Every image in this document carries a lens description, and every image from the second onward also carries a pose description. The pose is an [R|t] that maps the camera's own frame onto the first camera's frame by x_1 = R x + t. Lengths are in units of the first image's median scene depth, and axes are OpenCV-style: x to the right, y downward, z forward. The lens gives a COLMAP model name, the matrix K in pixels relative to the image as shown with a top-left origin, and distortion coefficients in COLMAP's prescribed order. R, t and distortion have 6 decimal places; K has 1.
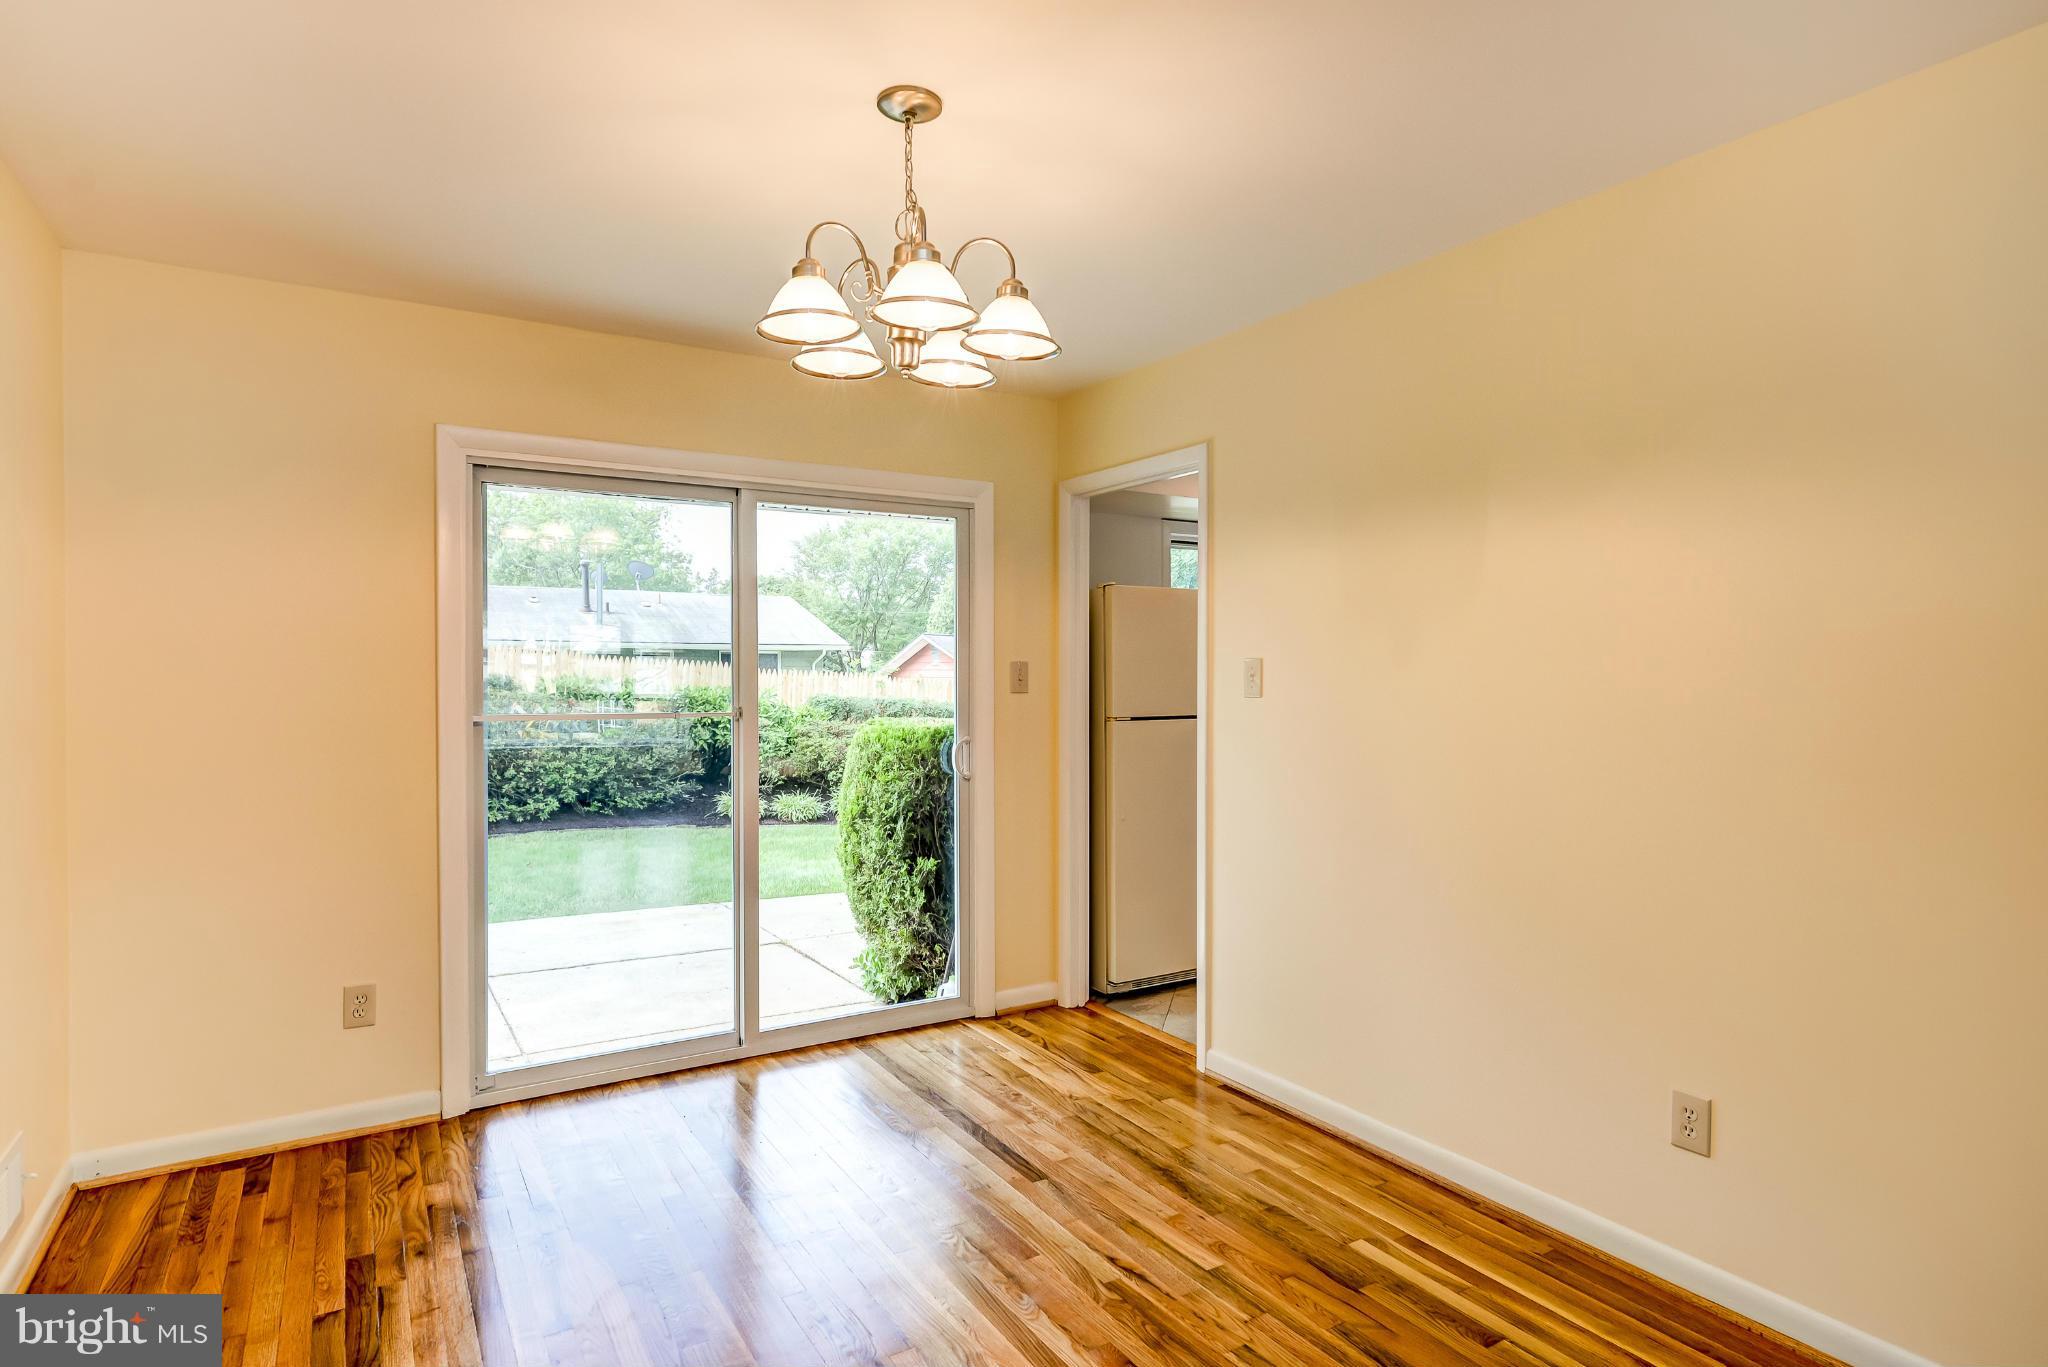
lens RADIAL K [[1116.4, 0, 990.8], [0, 1116.4, 681.4], [0, 0, 1]] dist [0.002730, 0.000085]
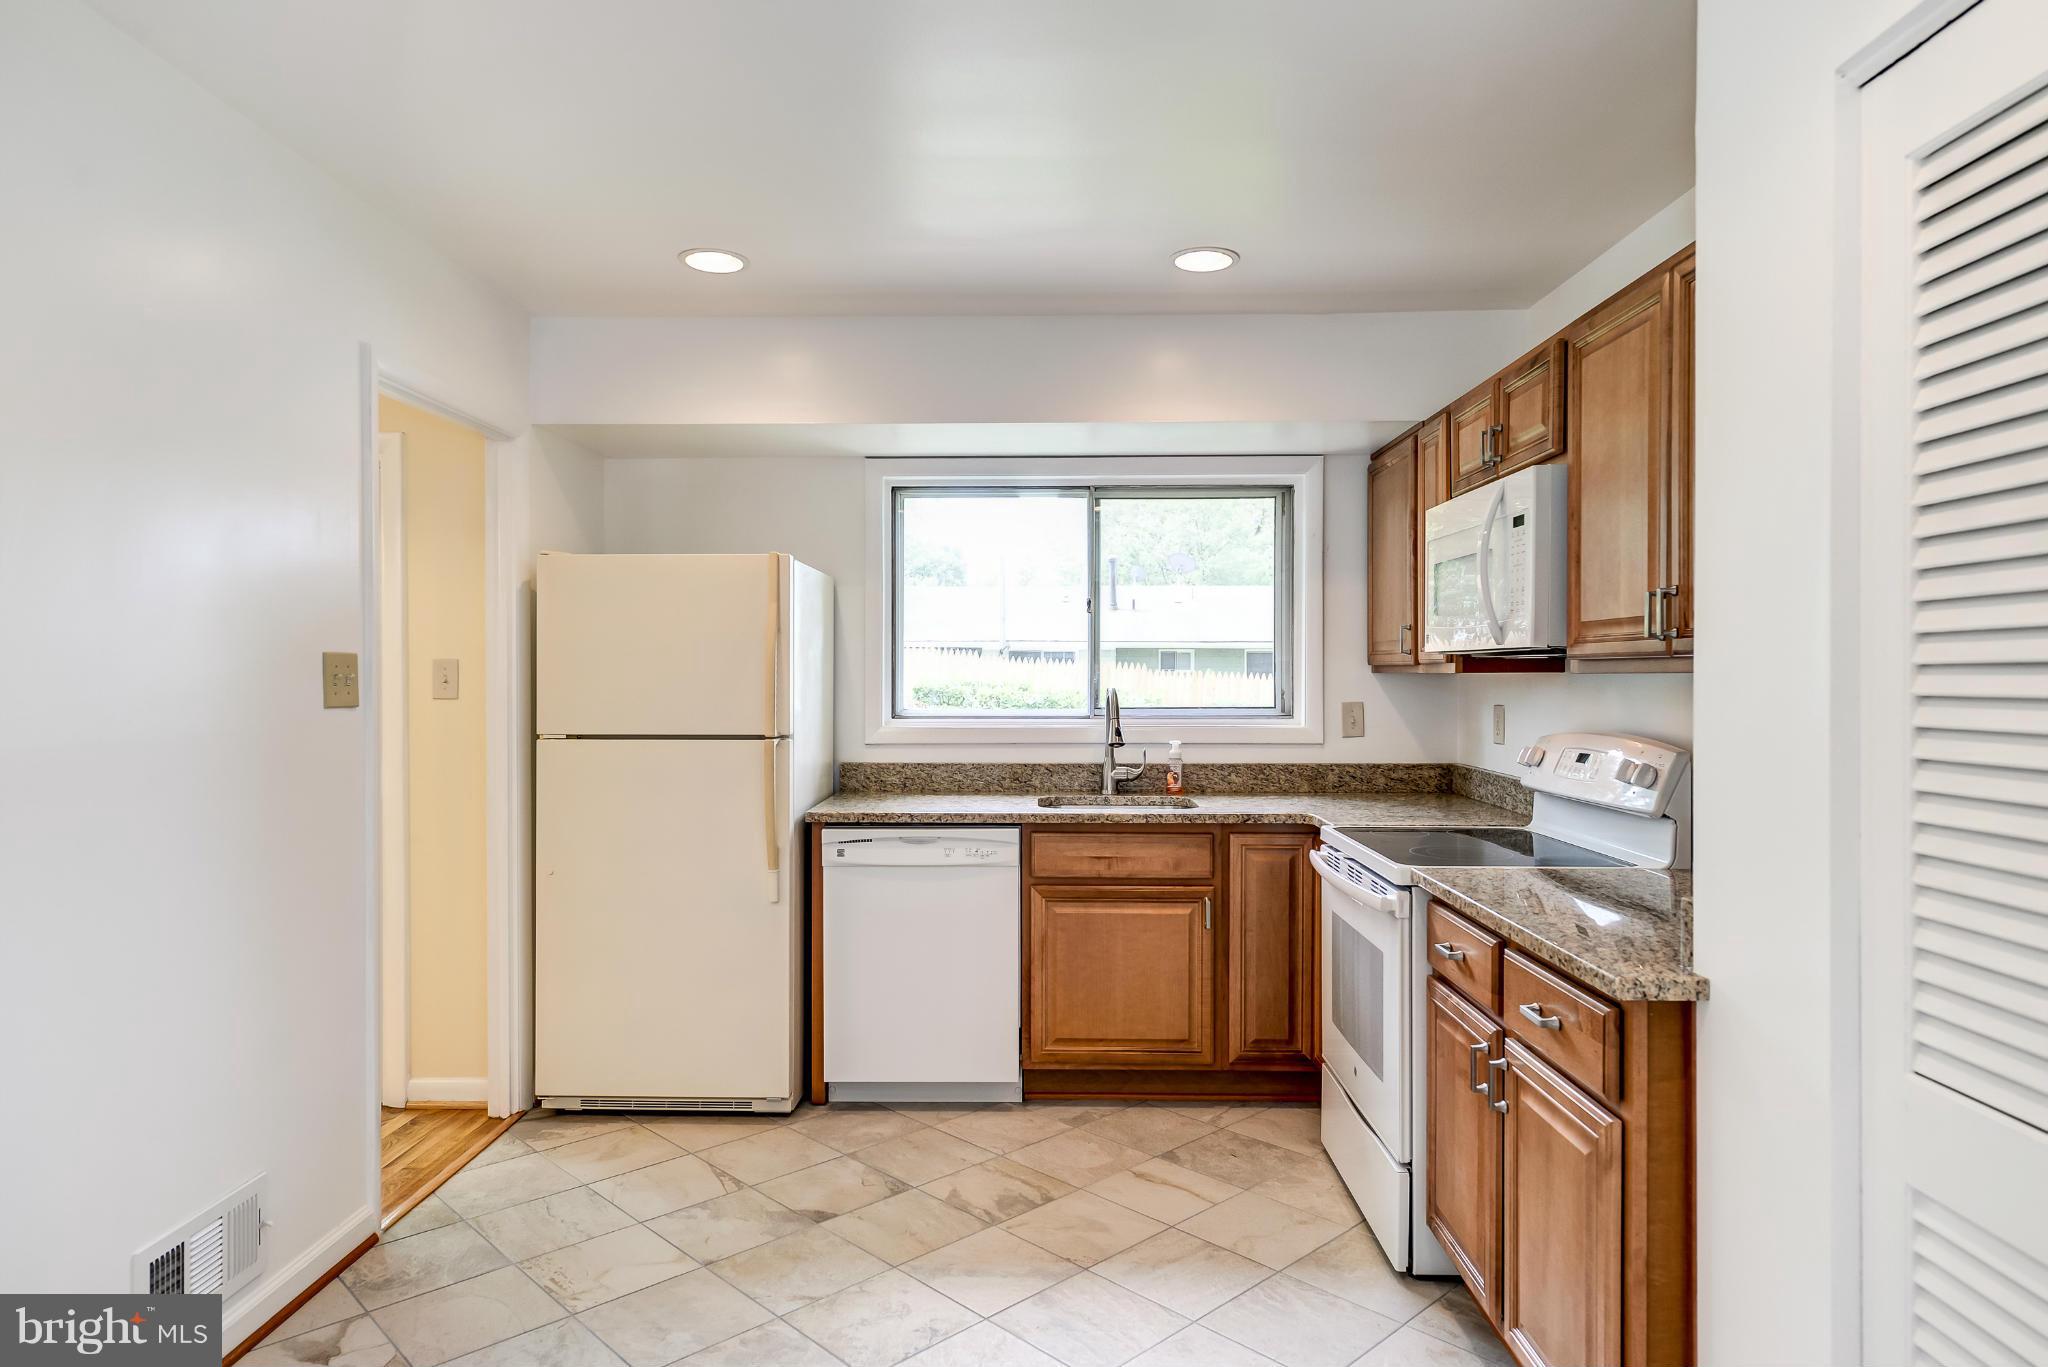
lens RADIAL K [[1182.6, 0, 1024.0], [0, 1182.6, 683.5], [0, 0, 1]] dist [0.001235, -0.000712]
pose [[0.850954, 0.004884, -0.525217, 0.284241], [-0.005166, 0.999986, 0.000930, -0.001261], [0.525214, 0.001922, 0.850968, 0.180593]]
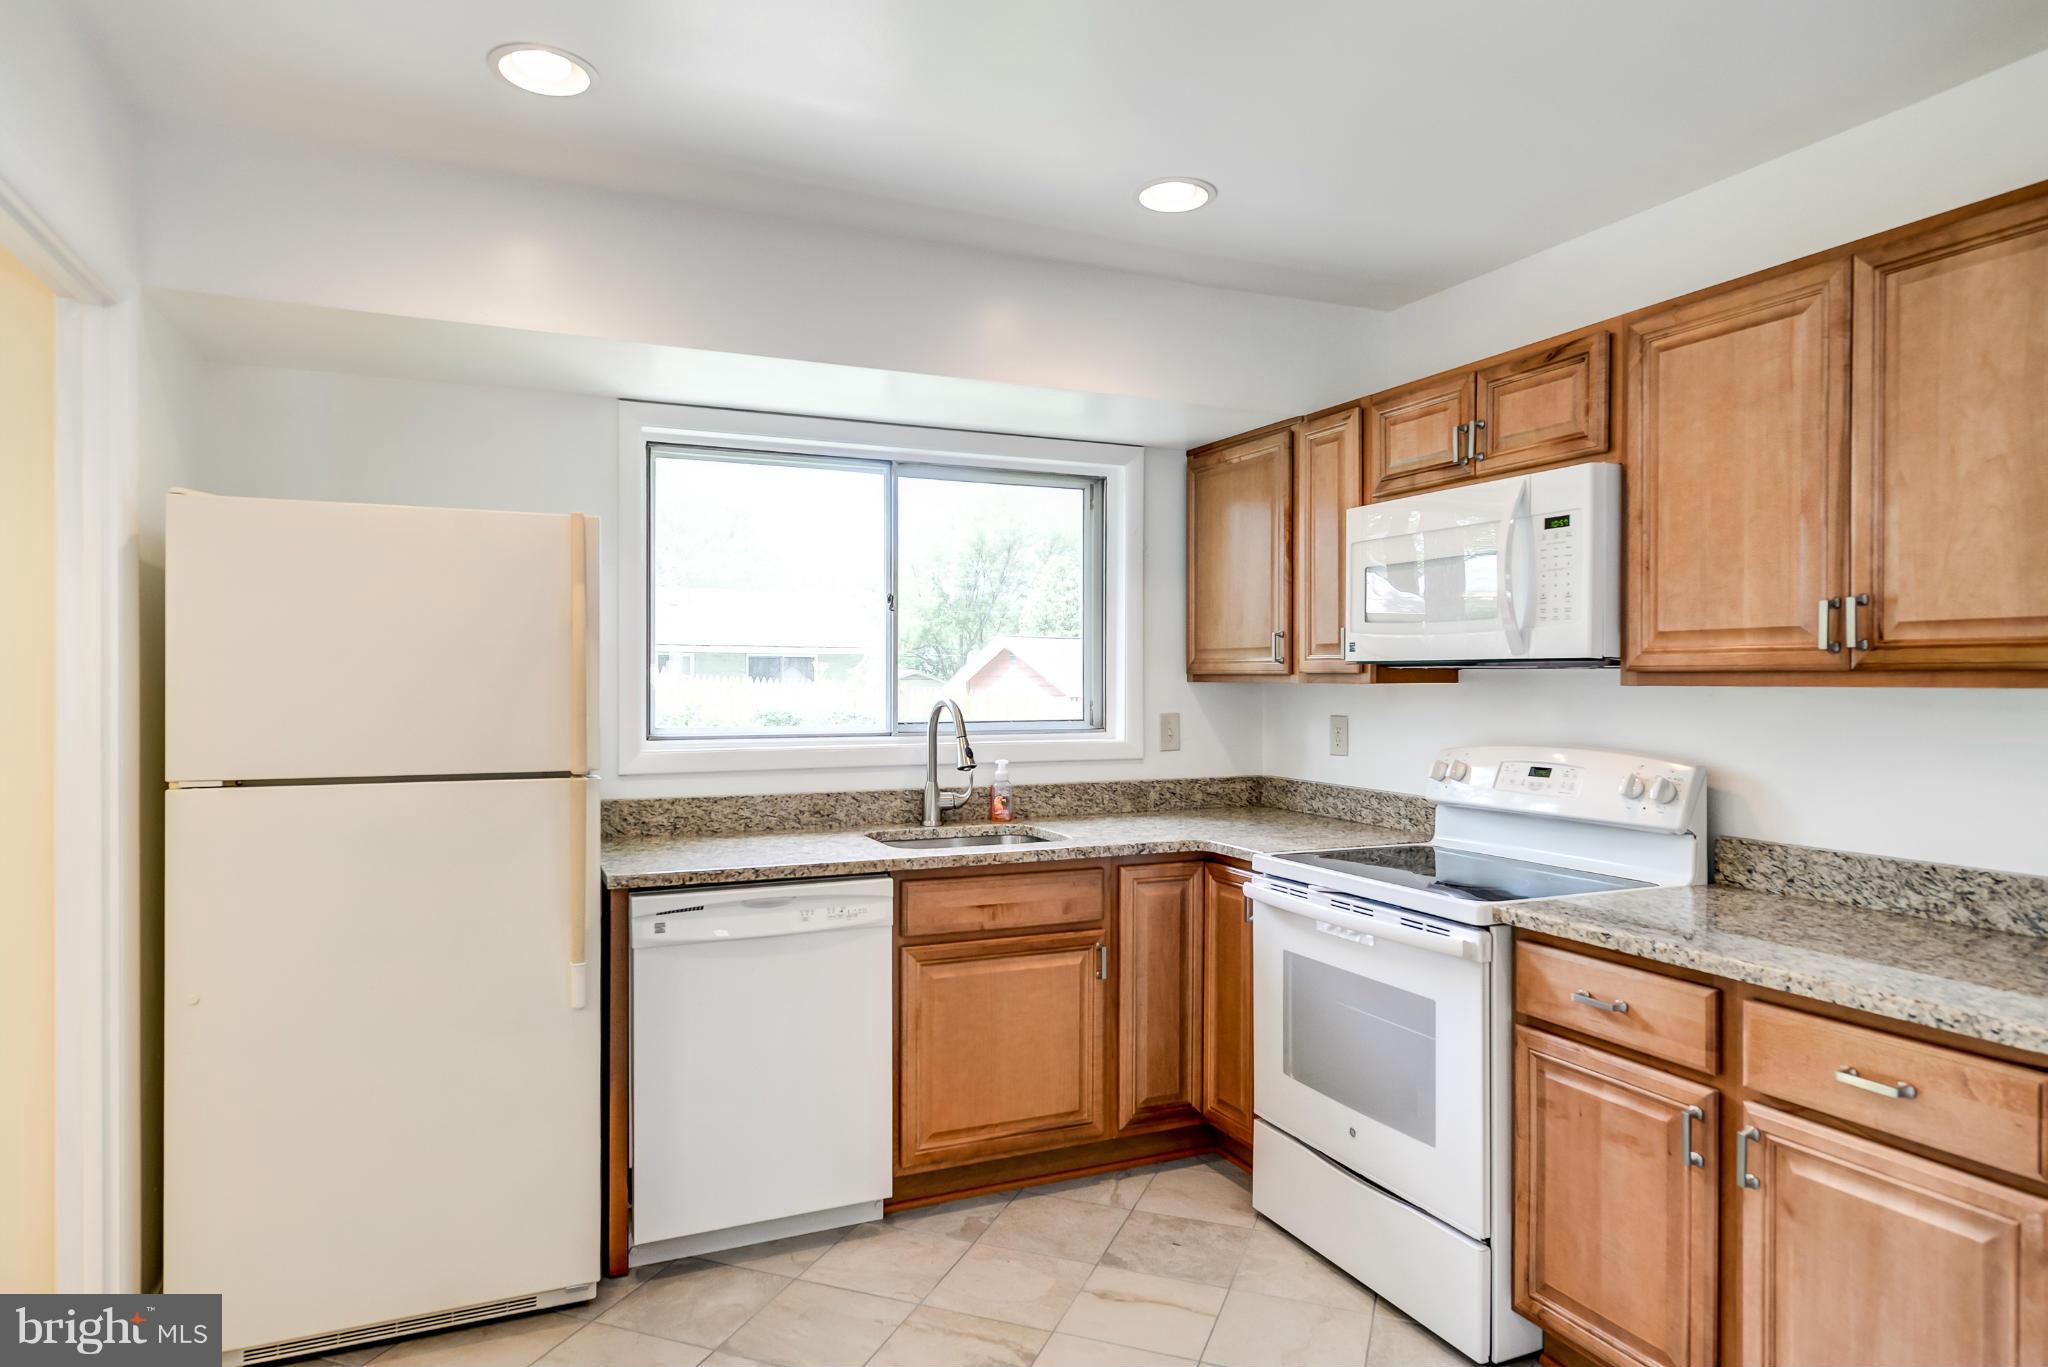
lens RADIAL K [[1153.3, 0, 984.2], [0, 1153.3, 687.0], [0, 0, 1]] dist [0.002576, 0.000827]
pose [[0.992675, 0.003003, -0.120780, 0.177883], [-0.003295, 0.999992, -0.002217, -0.002276], [0.120772, 0.002599, 0.992677, 0.204802]]
